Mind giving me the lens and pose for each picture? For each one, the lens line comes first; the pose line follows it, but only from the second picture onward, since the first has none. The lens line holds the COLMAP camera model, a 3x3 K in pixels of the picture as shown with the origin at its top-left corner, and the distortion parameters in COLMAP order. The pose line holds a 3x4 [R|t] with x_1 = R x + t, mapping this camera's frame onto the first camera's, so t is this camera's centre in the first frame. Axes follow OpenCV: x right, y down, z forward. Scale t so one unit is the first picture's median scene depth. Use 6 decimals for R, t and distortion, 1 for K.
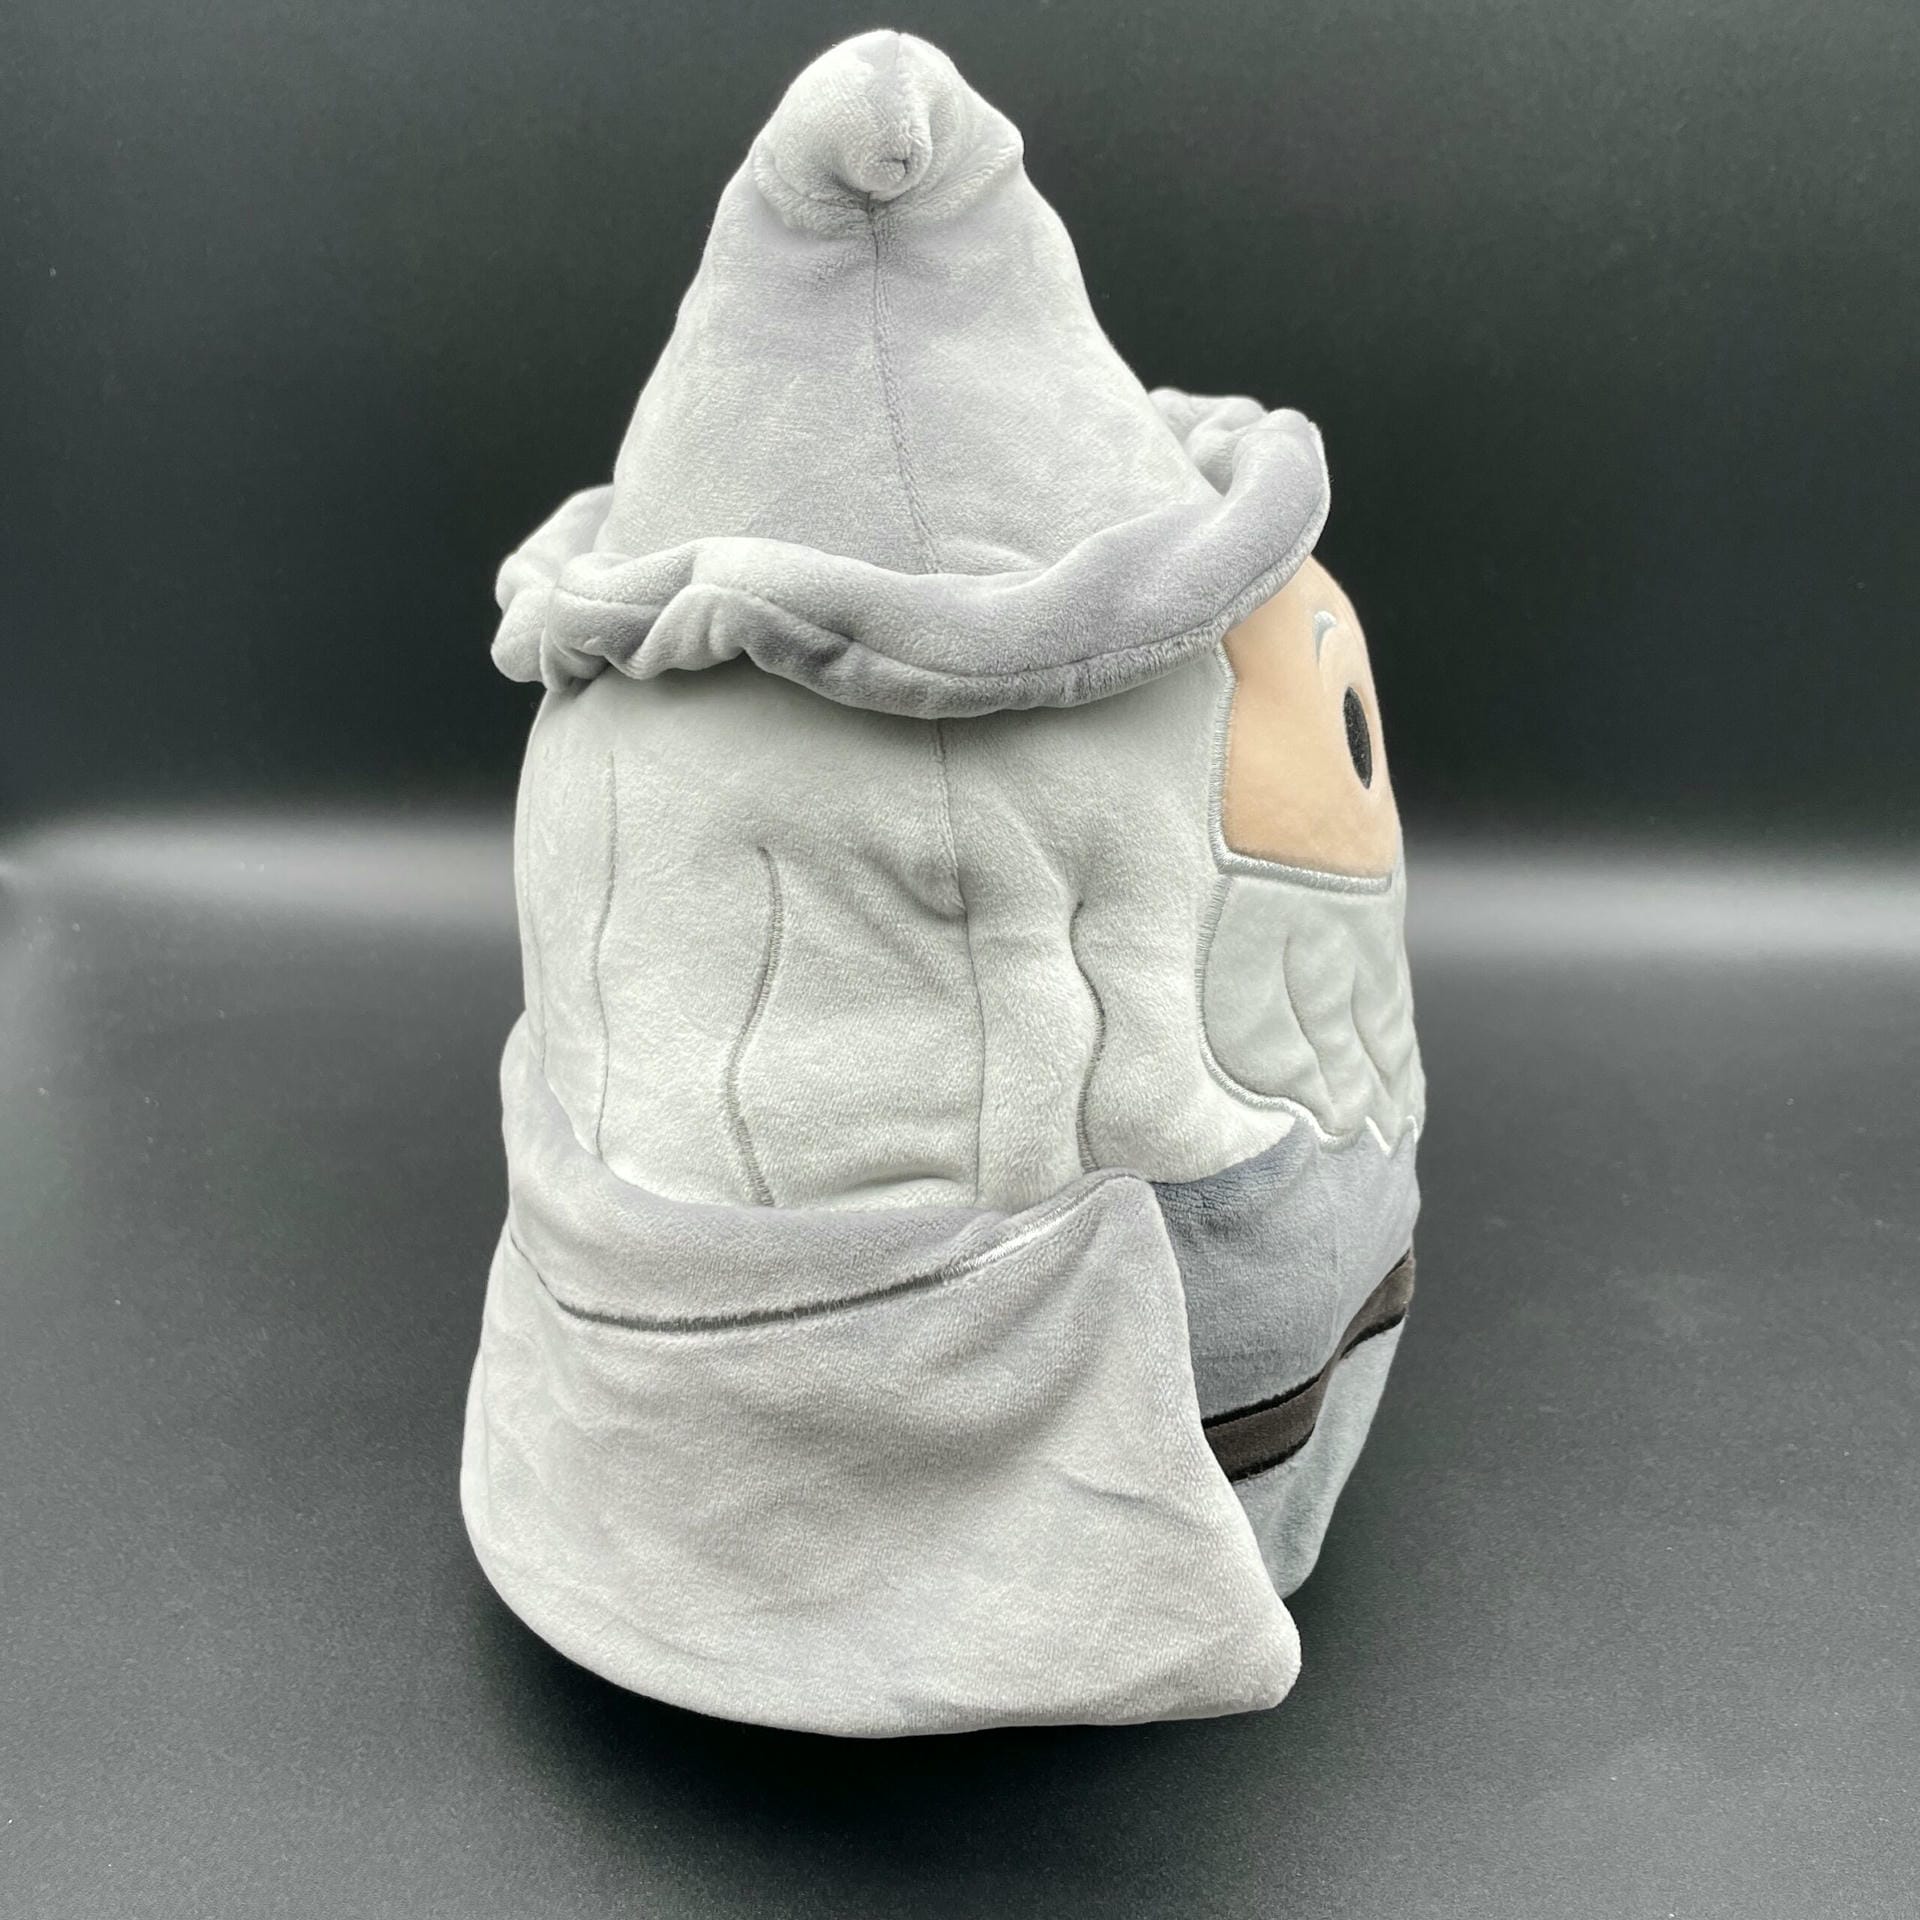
lens RADIAL K [[1930.9, 0, 955.1], [0, 1930.9, 965.7], [0, 0, 1]] dist [-0.022970, 0.000000]
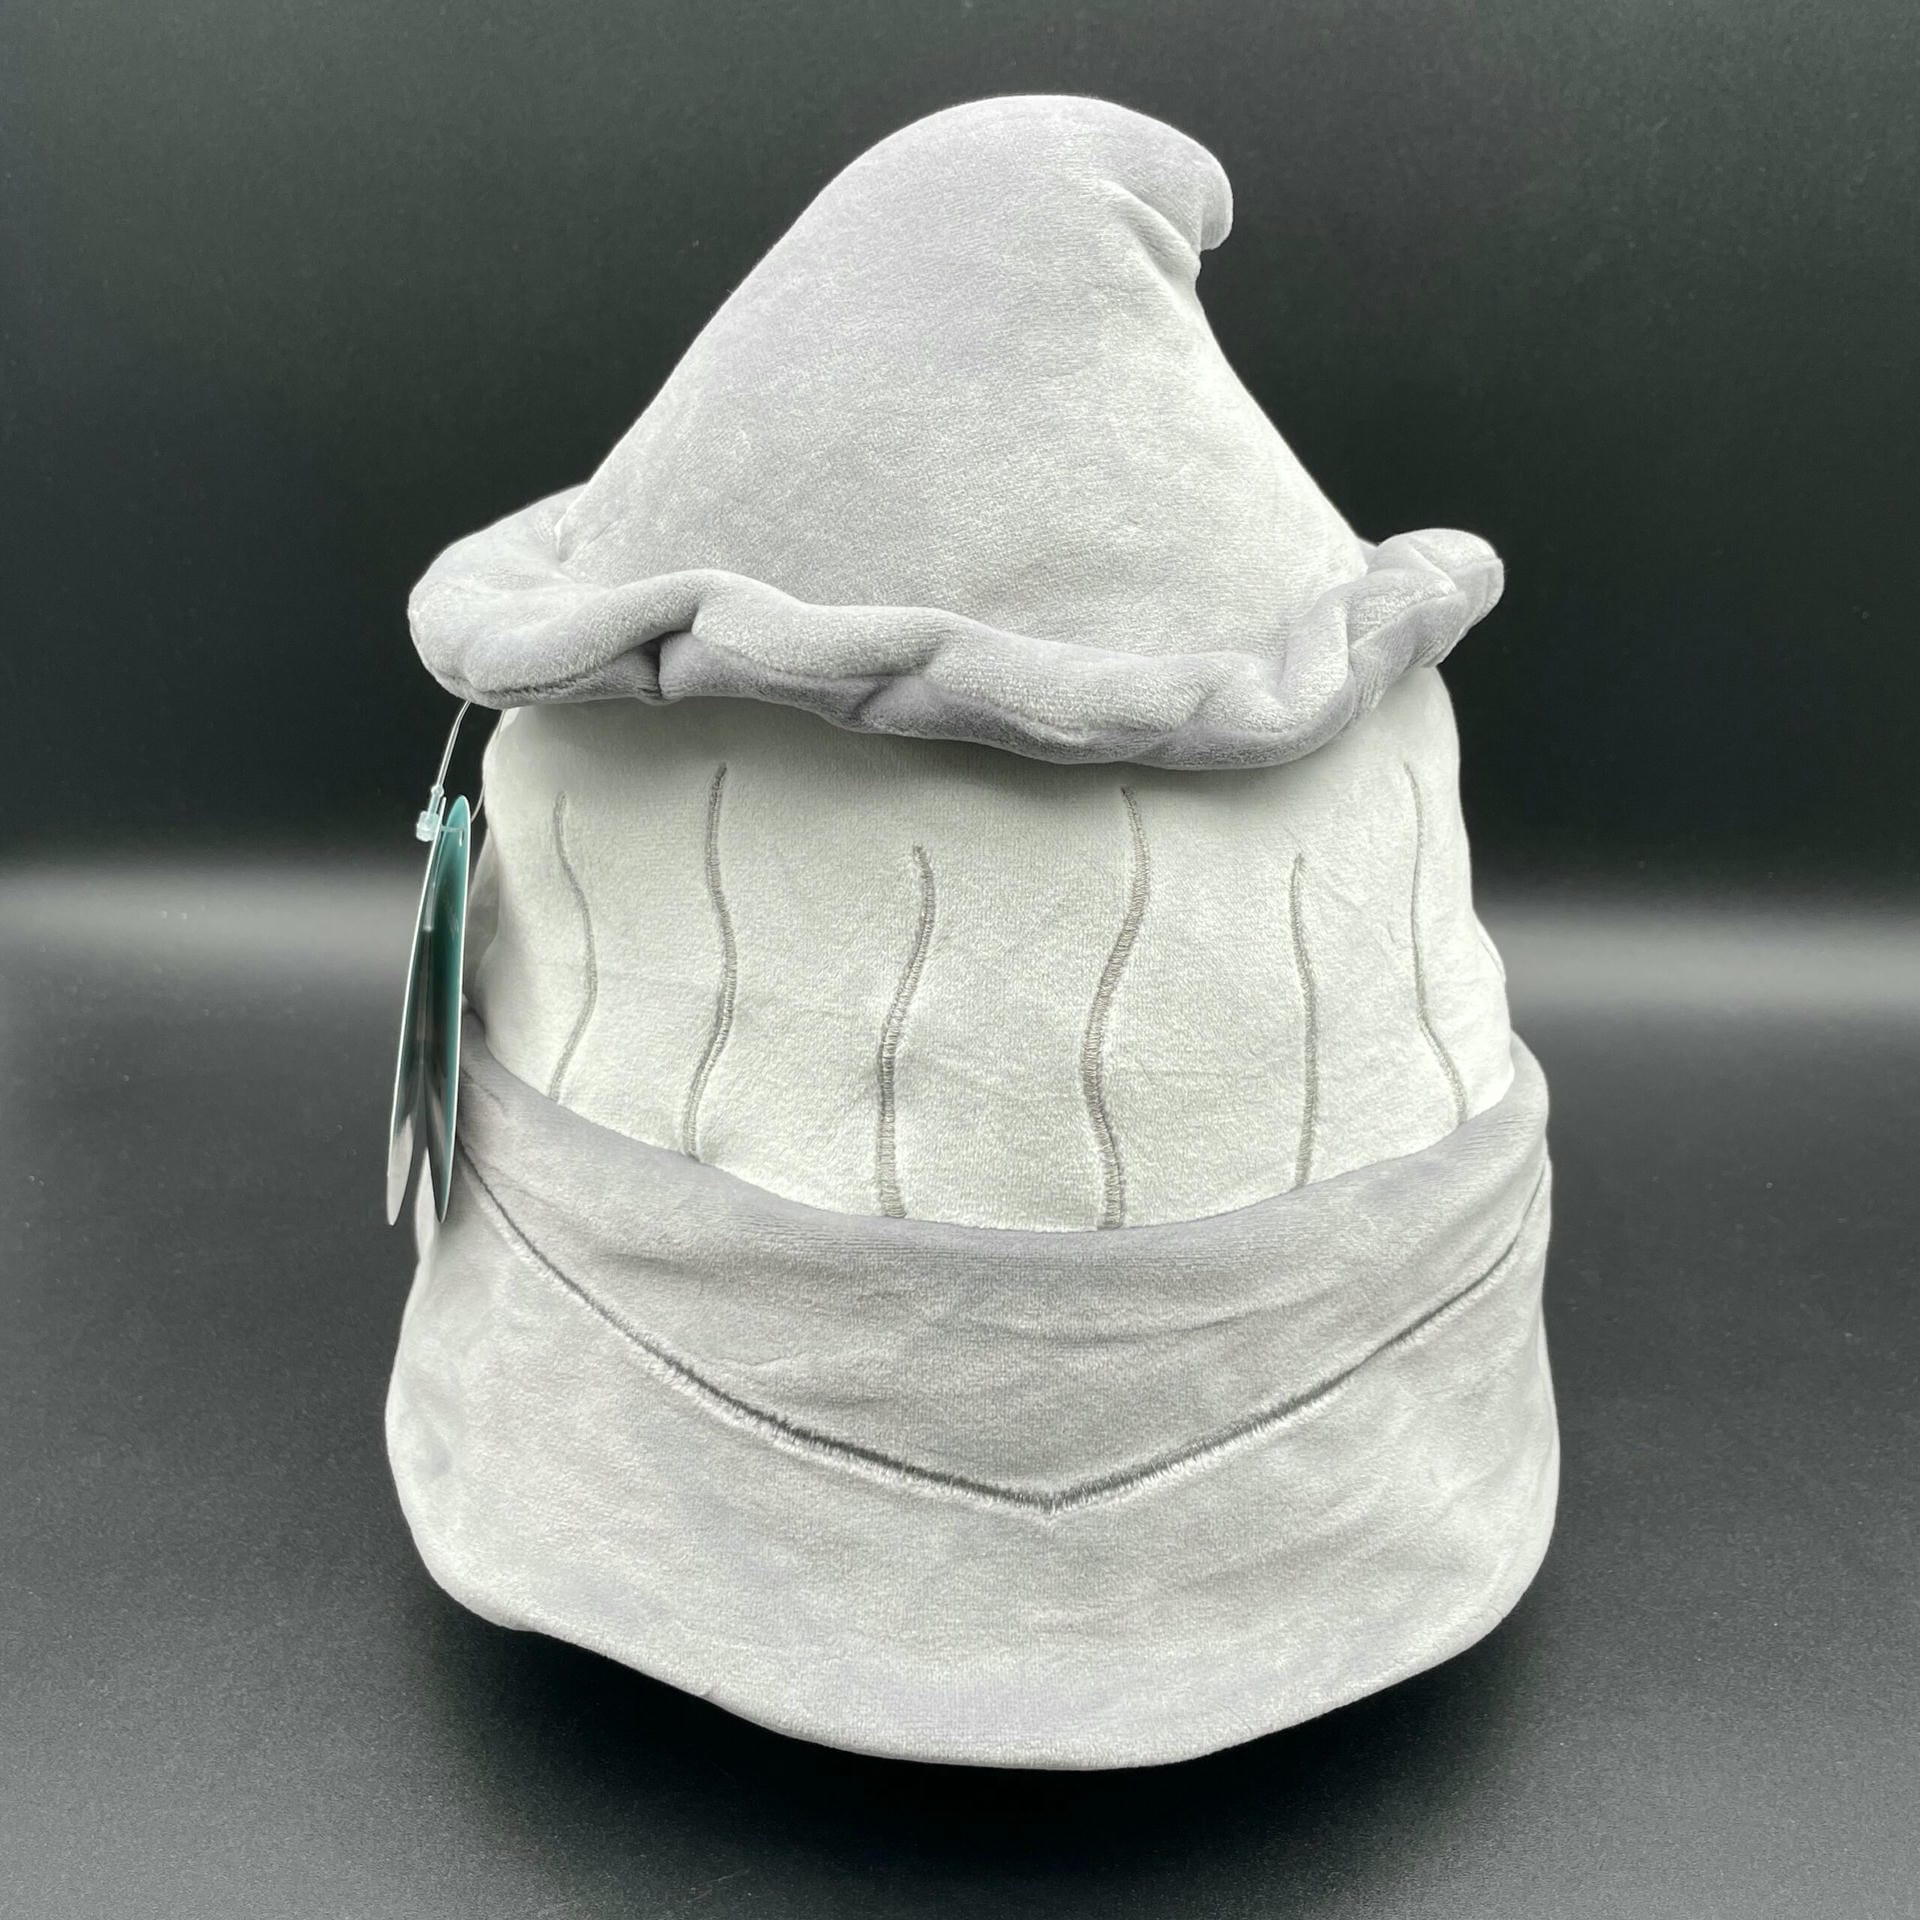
lens RADIAL K [[1930.9, 0, 964.8], [0, 1930.9, 950.2], [0, 0, 1]] dist [-0.022970, 0.000000]
pose [[0.999110, 0.000136, -0.042183, 0.083995], [0.000700, 0.999804, 0.019794, -0.060509], [0.042177, -0.019806, 0.998914, 0.056319]]
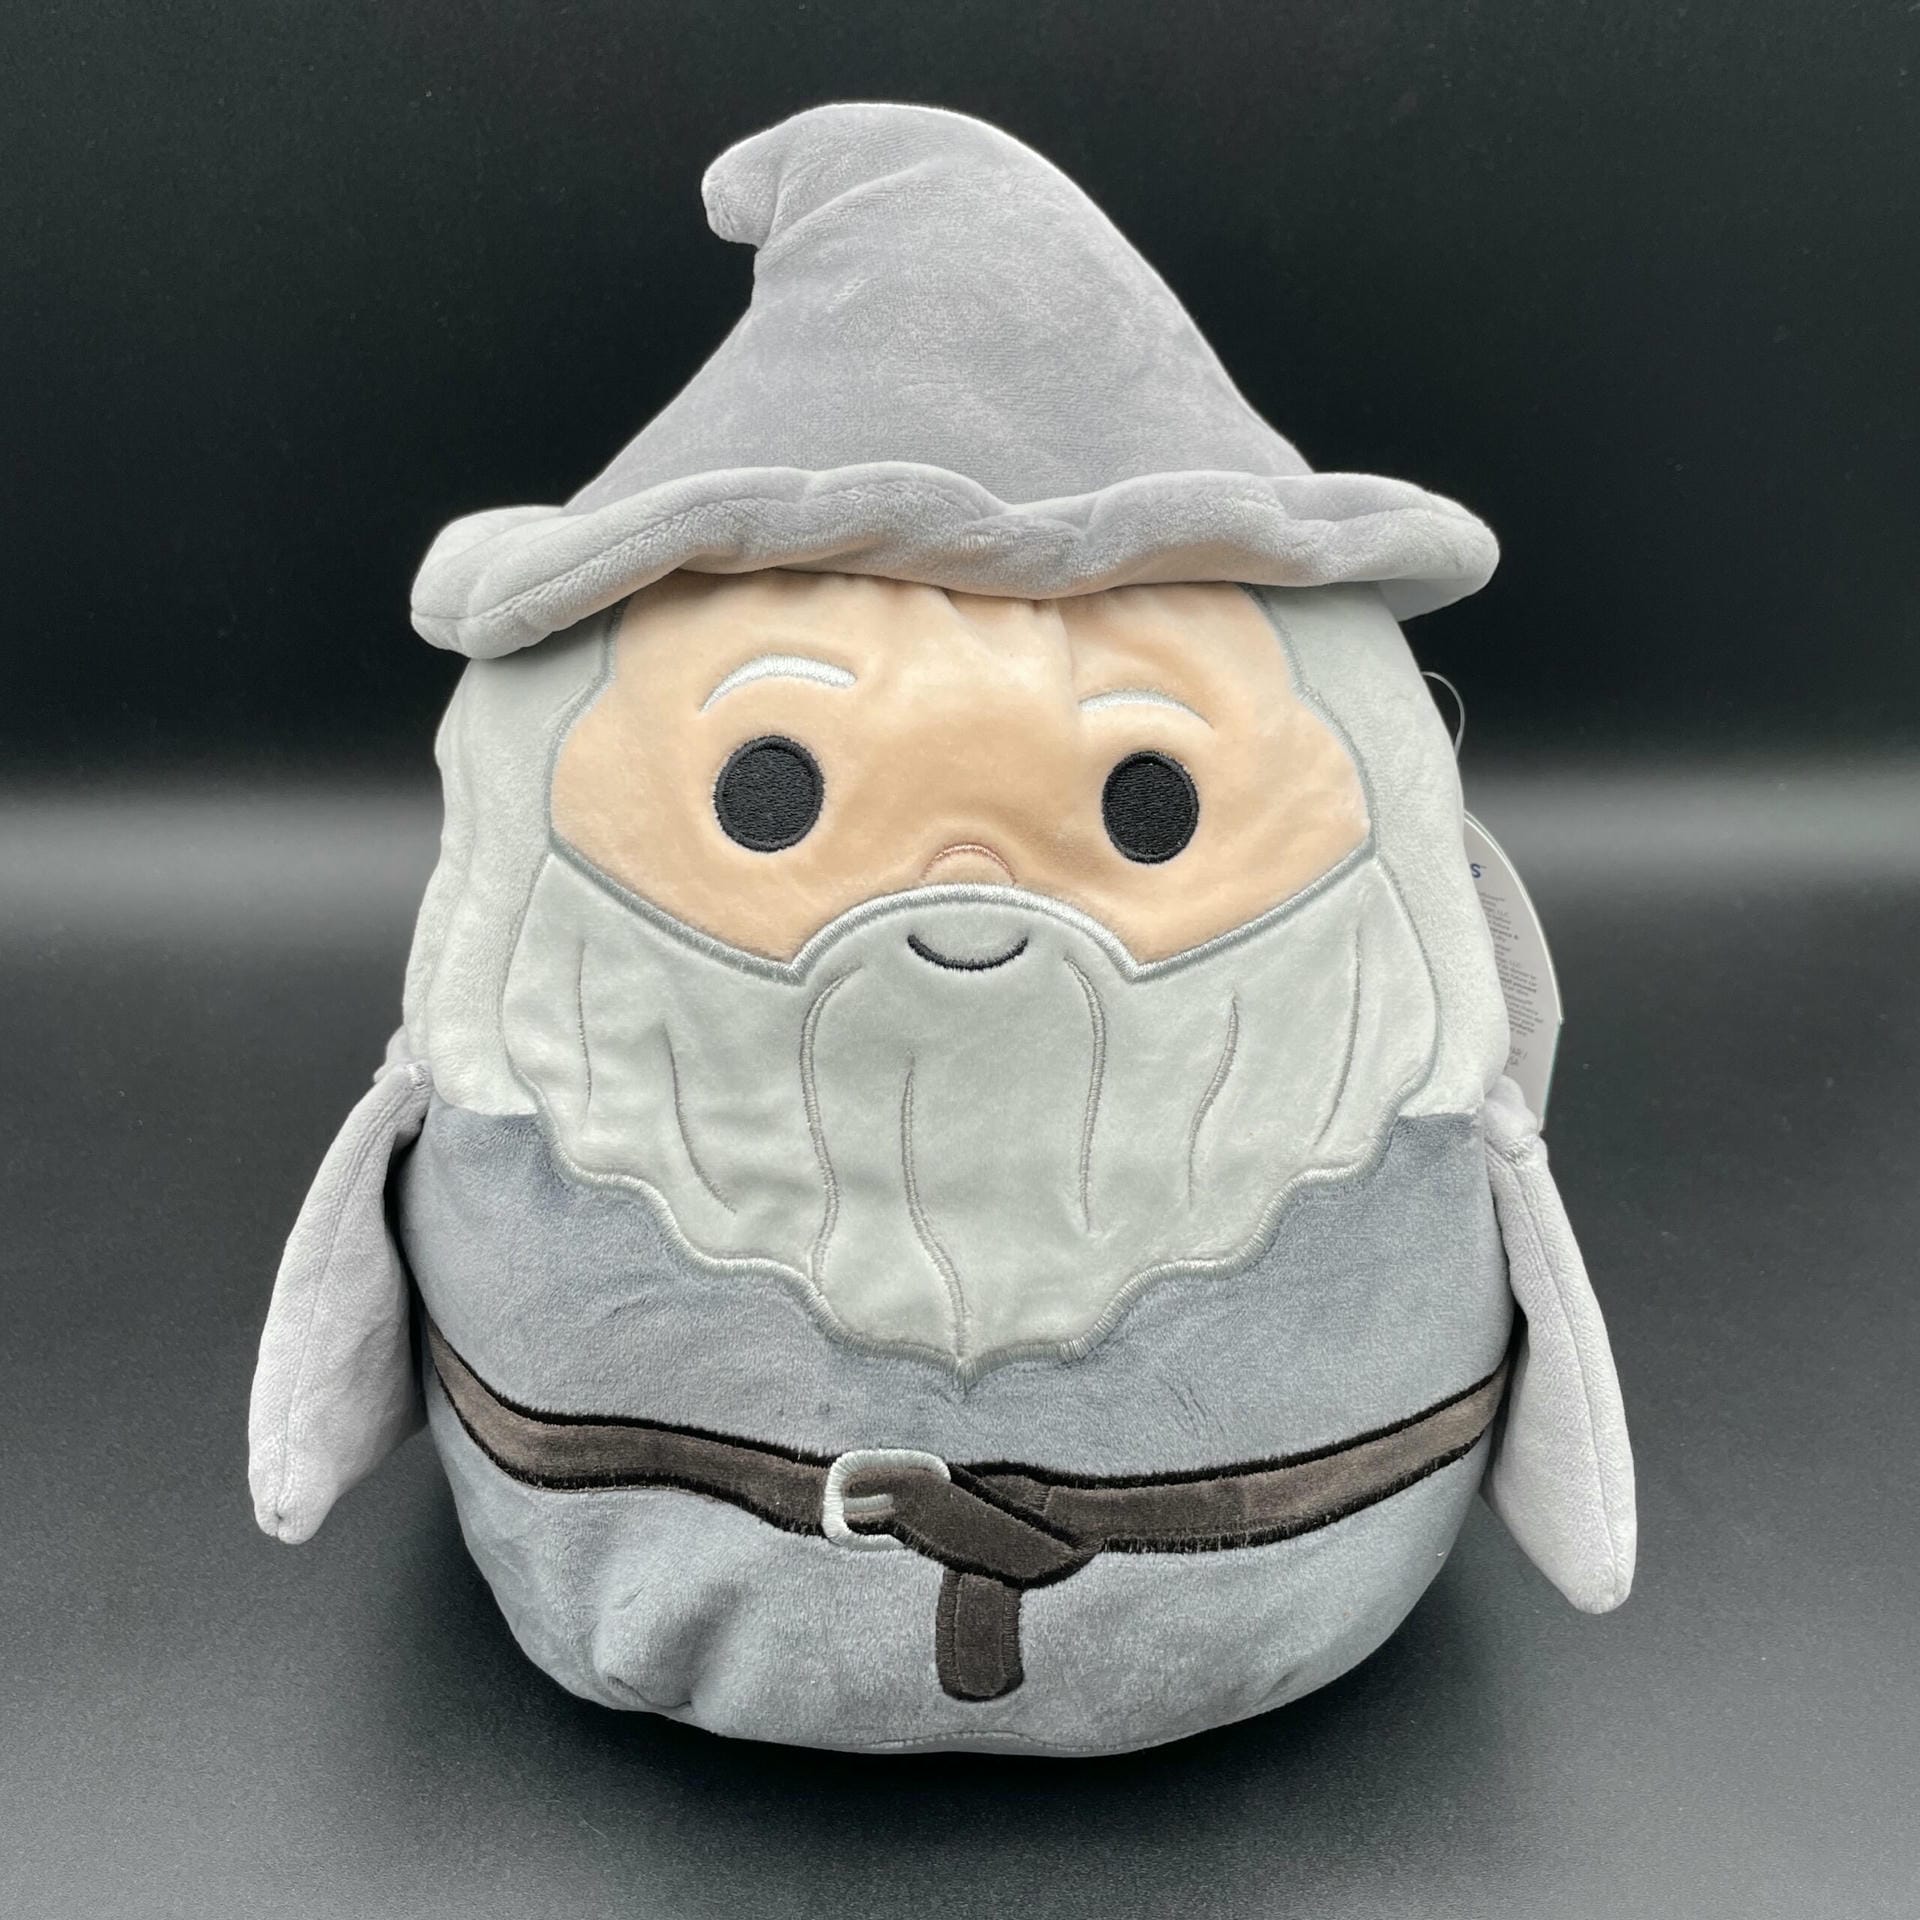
lens RADIAL K [[1930.9, 0, 961.7], [0, 1930.9, 958.3], [0, 0, 1]] dist [-0.022970, 0.000000]
pose [[0.997037, -0.051353, 0.057271, 0.077035], [0.040951, 0.984603, 0.169940, -0.152896], [-0.065116, -0.167092, 0.983789, 0.098144]]
